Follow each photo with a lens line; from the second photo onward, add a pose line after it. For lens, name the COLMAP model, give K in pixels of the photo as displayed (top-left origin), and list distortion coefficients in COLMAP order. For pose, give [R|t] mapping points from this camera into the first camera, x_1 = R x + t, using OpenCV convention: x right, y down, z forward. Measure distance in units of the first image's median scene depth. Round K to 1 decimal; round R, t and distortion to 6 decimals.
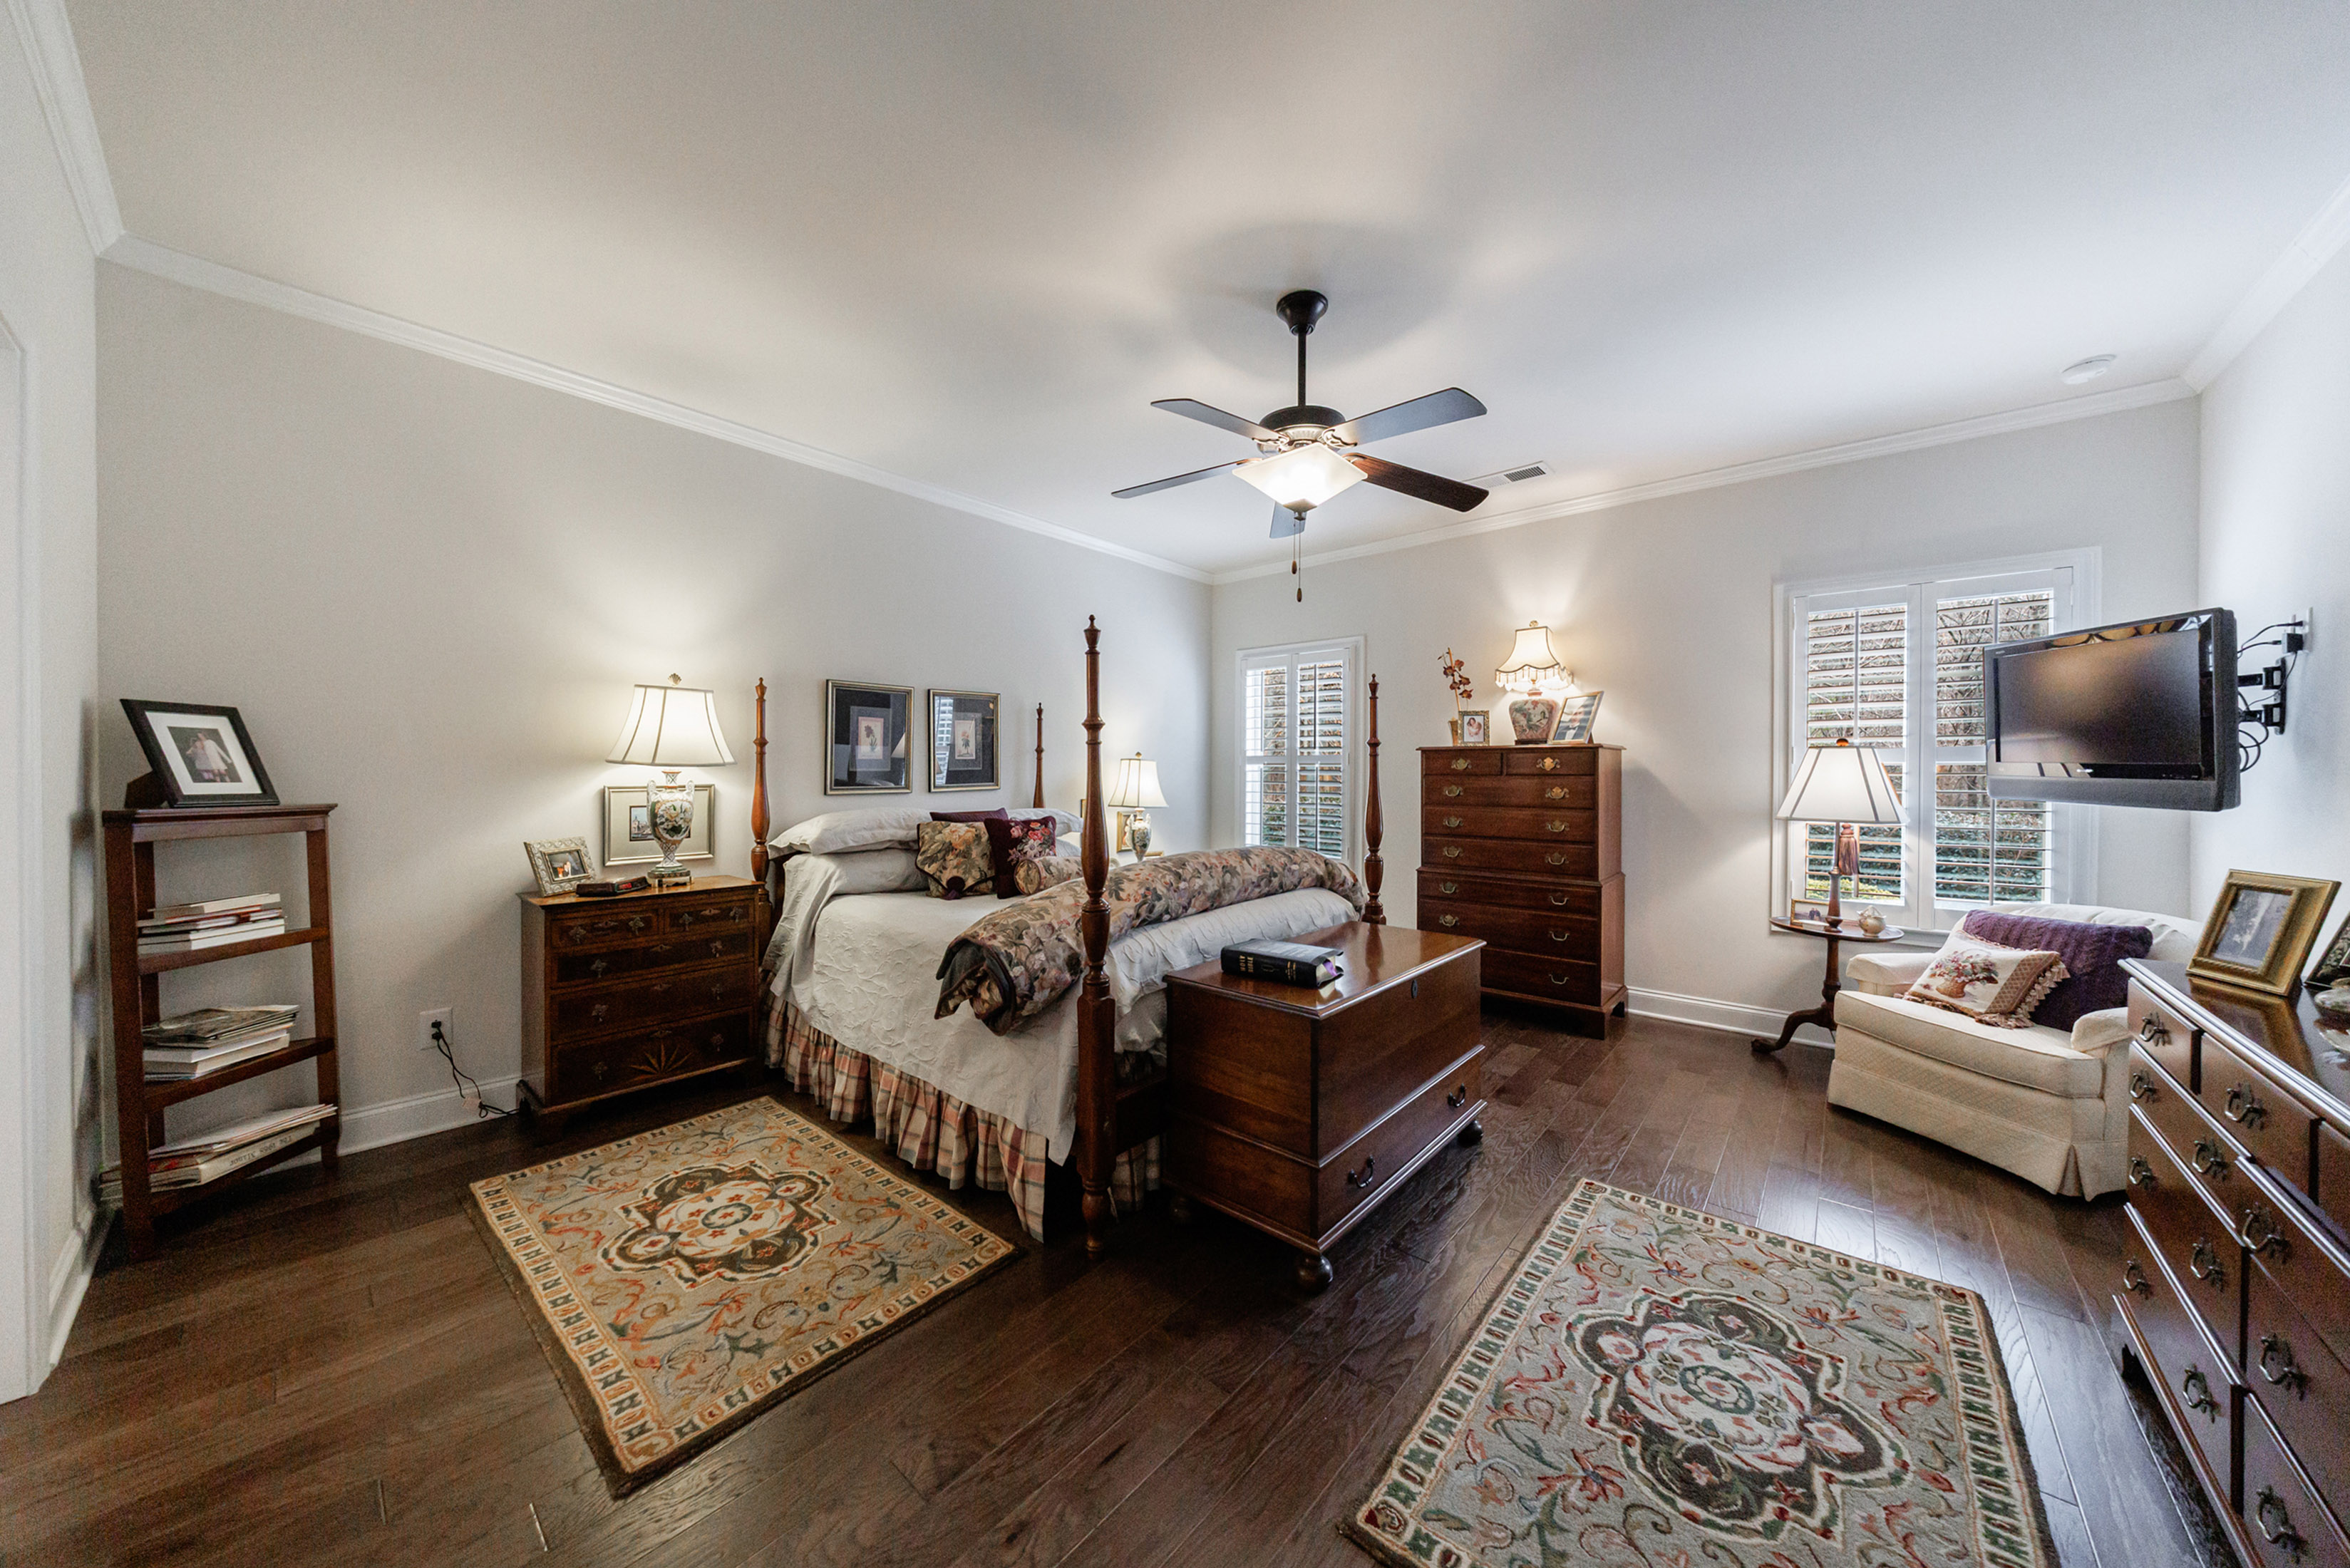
lens RADIAL K [[777.7, 0, 1155.4], [0, 777.7, 776.0], [0, 0, 1]] dist [-0.021665, -0.000117]
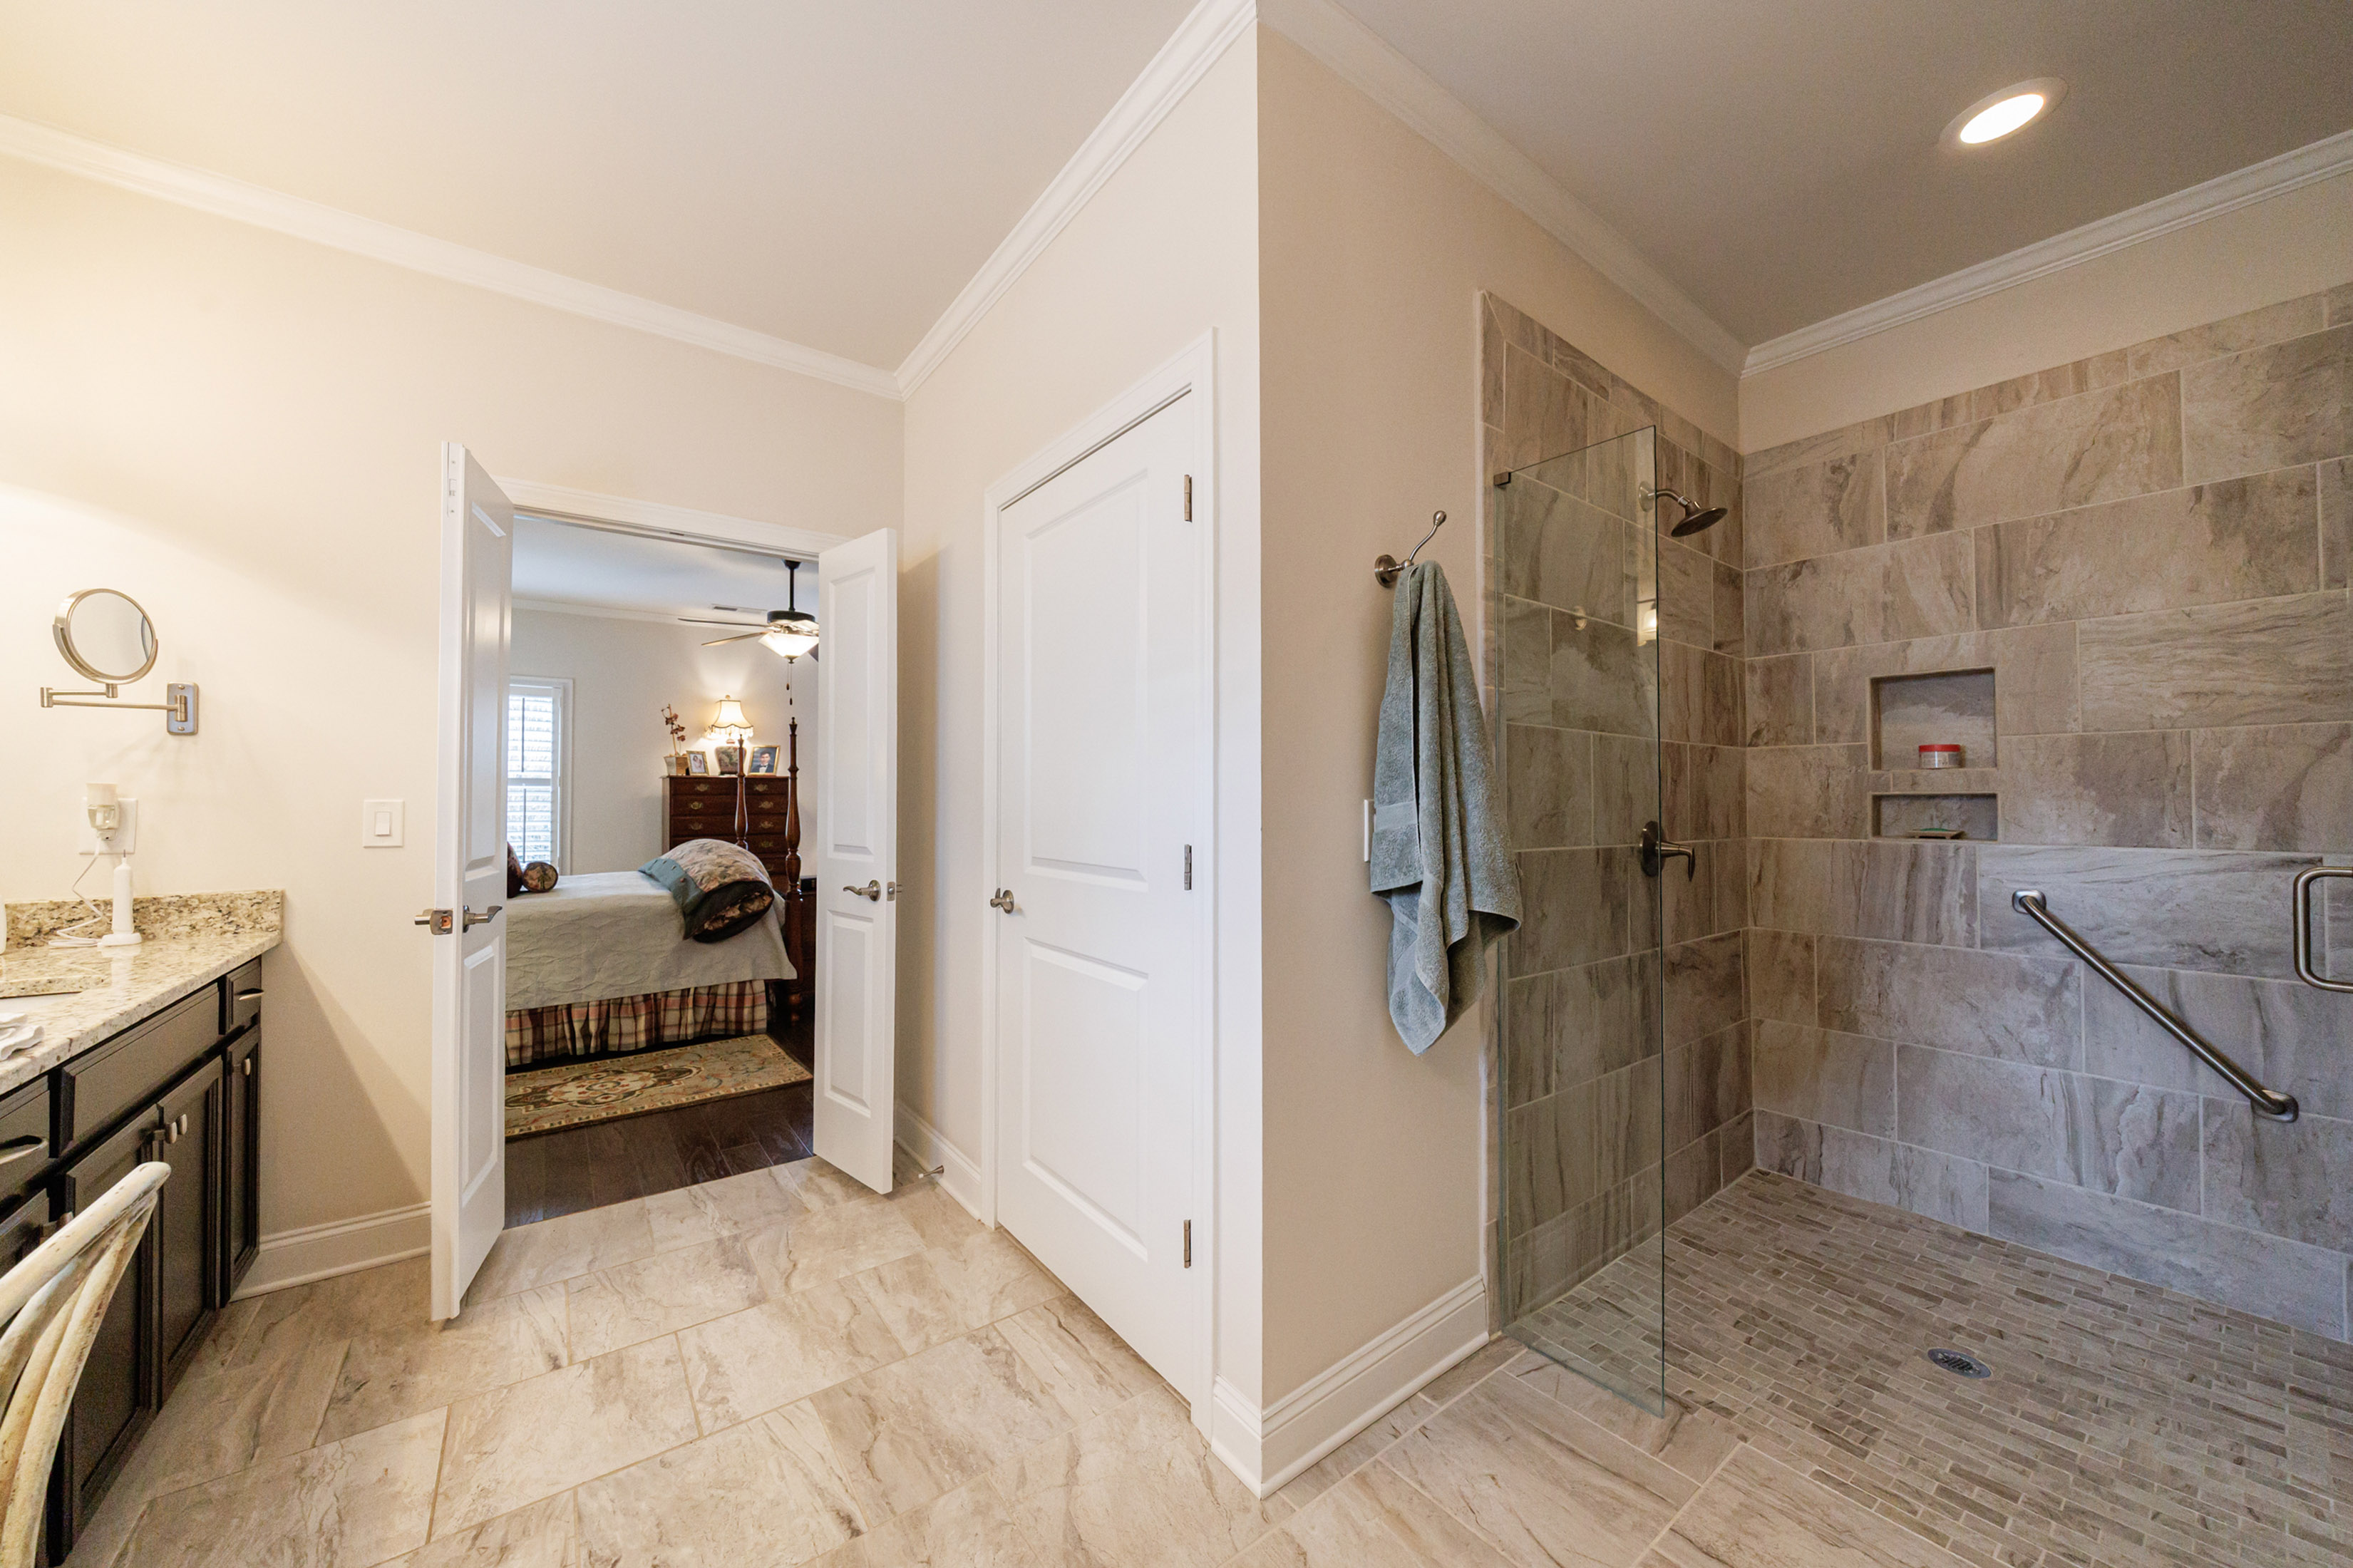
lens RADIAL K [[849.6, 0, 1176.5], [0, 849.6, 784.0], [0, 0, 1]] dist [-0.014890, 0.003045]
pose [[0.206072, 0.009073, 0.978495, -1.956919], [0.005465, 0.999931, -0.010423, 0.000262], [-0.978522, 0.007496, 0.206008, -0.454880]]
